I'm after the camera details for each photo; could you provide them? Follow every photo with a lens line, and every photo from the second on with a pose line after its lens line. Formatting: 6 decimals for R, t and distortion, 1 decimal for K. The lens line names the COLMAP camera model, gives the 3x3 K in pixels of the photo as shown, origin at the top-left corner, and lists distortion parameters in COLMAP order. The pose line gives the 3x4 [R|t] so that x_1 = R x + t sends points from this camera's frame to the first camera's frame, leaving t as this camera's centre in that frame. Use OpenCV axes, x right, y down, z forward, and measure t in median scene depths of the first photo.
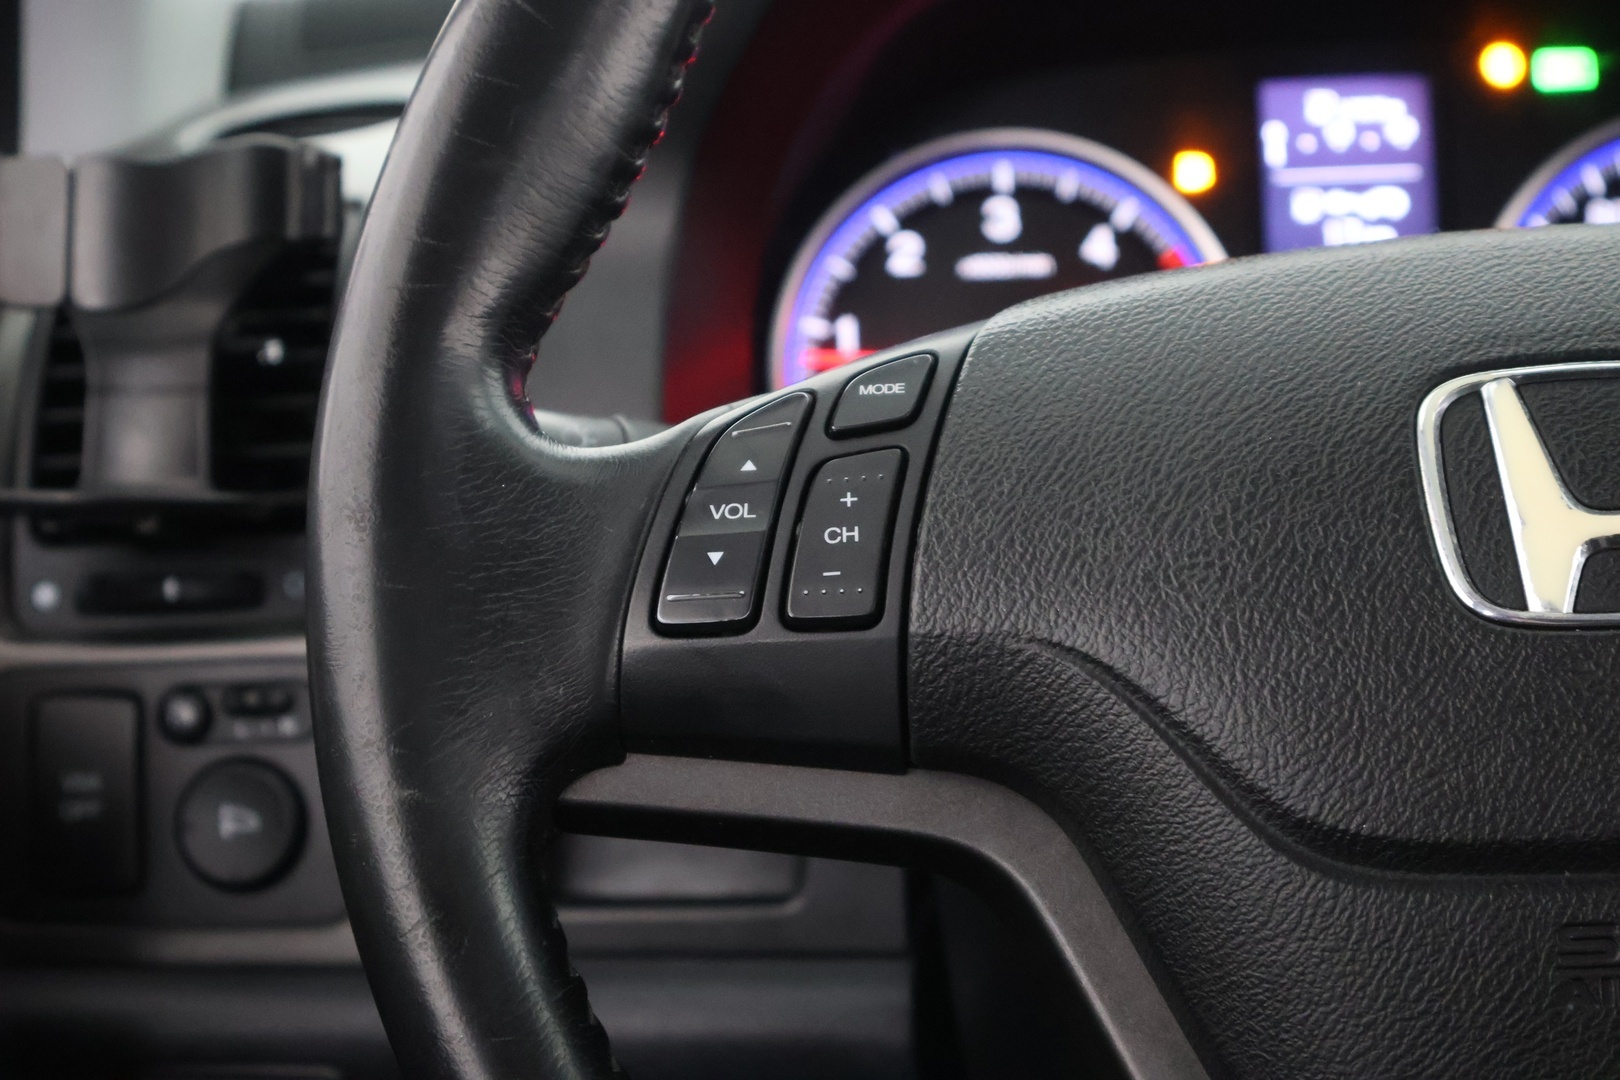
lens RADIAL K [[3189.2, 0, 808.7], [0, 3189.2, 540.9], [0, 0, 1]] dist [0.001287, 0.000000]
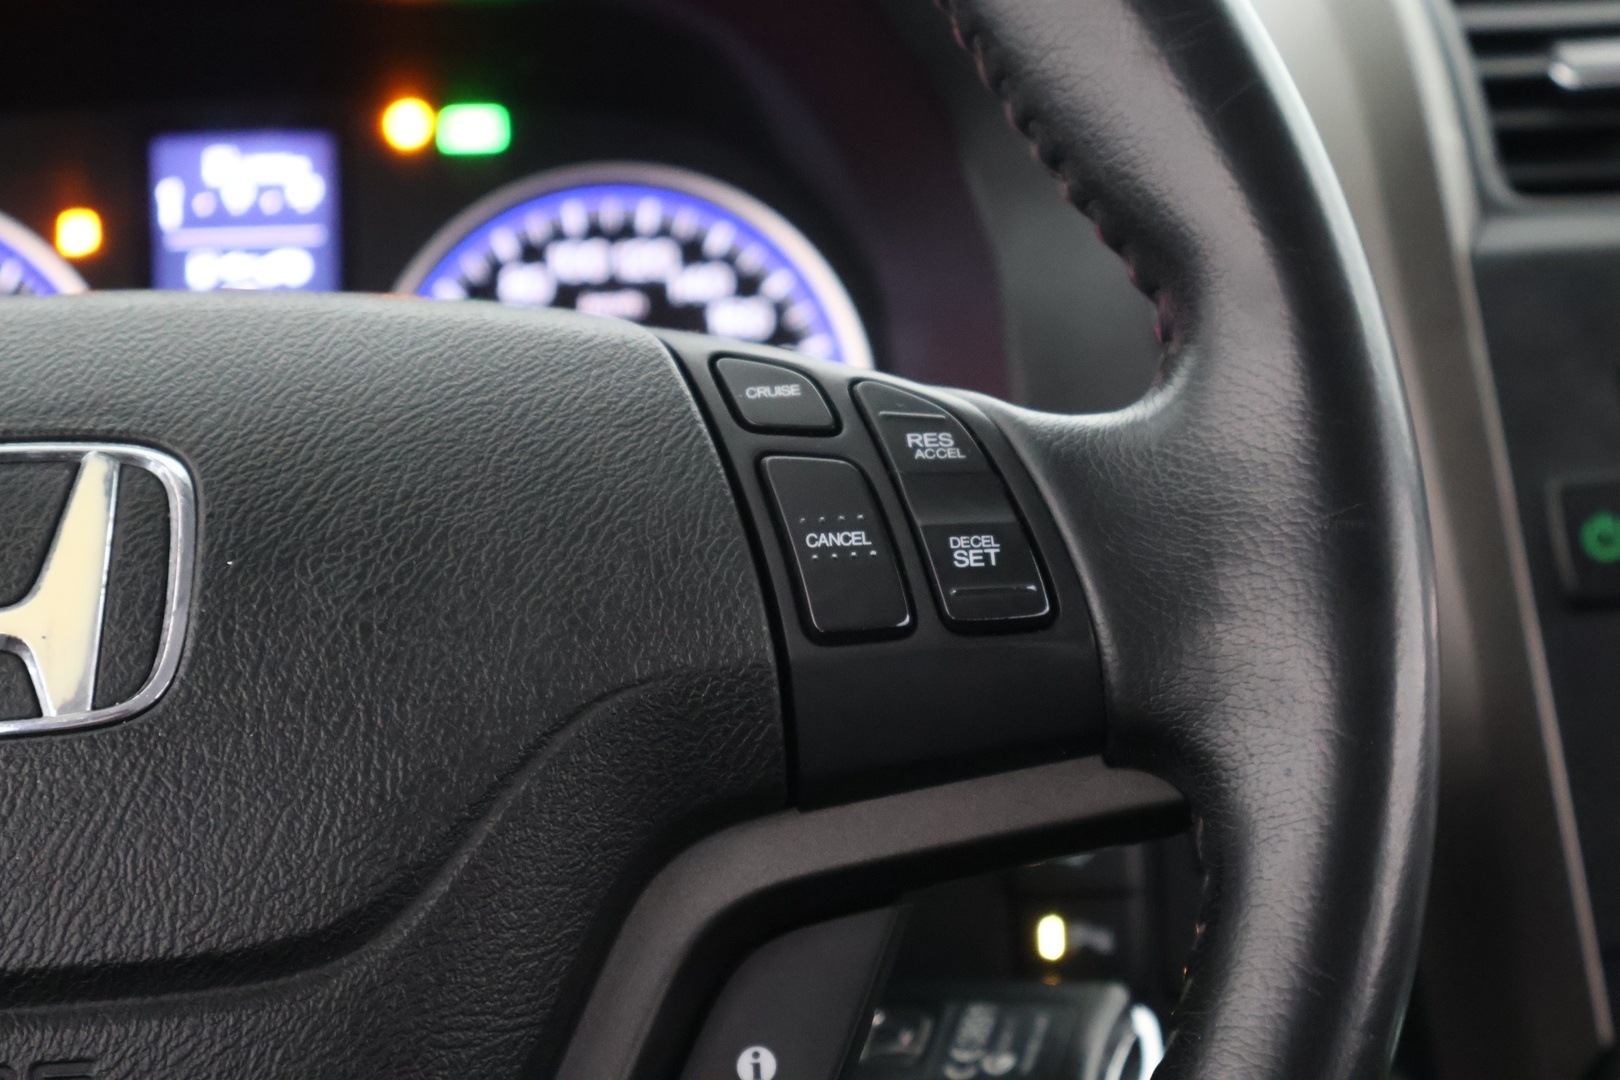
lens RADIAL K [[3189.2, 0, 816.8], [0, 3189.2, 528.3], [0, 0, 1]] dist [0.001287, 0.000000]
pose [[0.991029, -0.008027, 0.133406, 0.230354], [0.010996, 0.999708, -0.021537, -0.006658], [-0.133194, 0.022811, 0.990827, 0.044913]]
